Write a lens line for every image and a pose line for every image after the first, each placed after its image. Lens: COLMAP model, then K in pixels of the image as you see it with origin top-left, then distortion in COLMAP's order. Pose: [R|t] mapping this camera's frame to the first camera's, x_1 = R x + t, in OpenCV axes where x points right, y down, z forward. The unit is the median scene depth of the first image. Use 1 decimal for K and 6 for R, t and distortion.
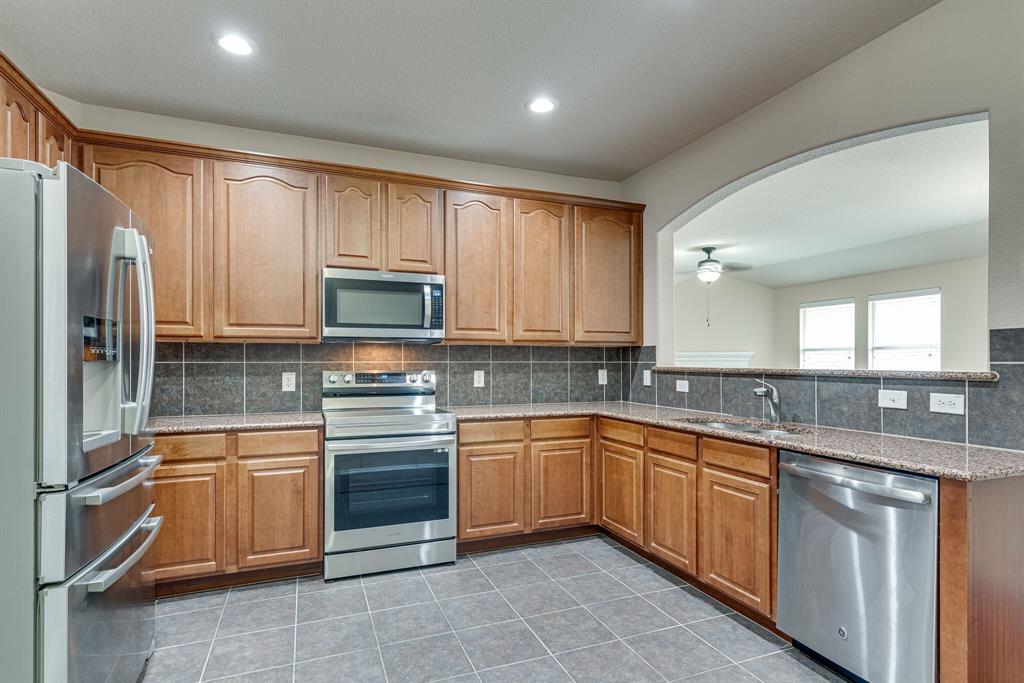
lens RADIAL K [[535.6, 0, 518.2], [0, 535.6, 356.8], [0, 0, 1]] dist [0.031233, -0.003097]
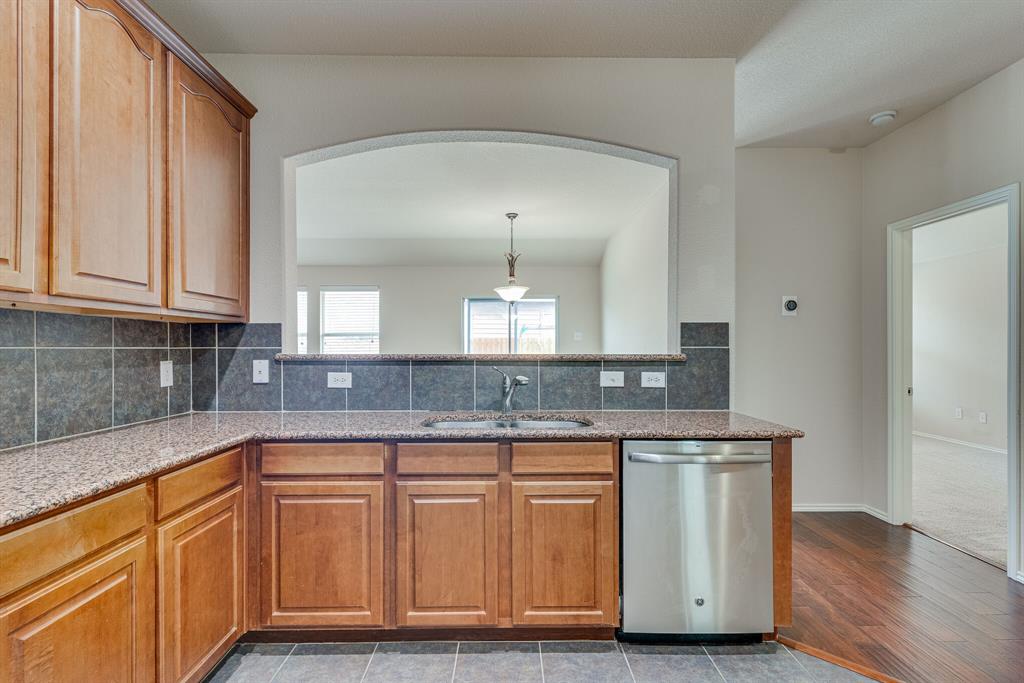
lens RADIAL K [[489.9, 0, 511.2], [0, 489.9, 344.9], [0, 0, 1]] dist [0.015468, -0.002498]
pose [[0.365778, 0.003357, 0.930696, -0.268066], [-0.007692, 0.999970, -0.000584, 0.005610], [-0.930670, -0.006945, 0.365793, 0.612066]]
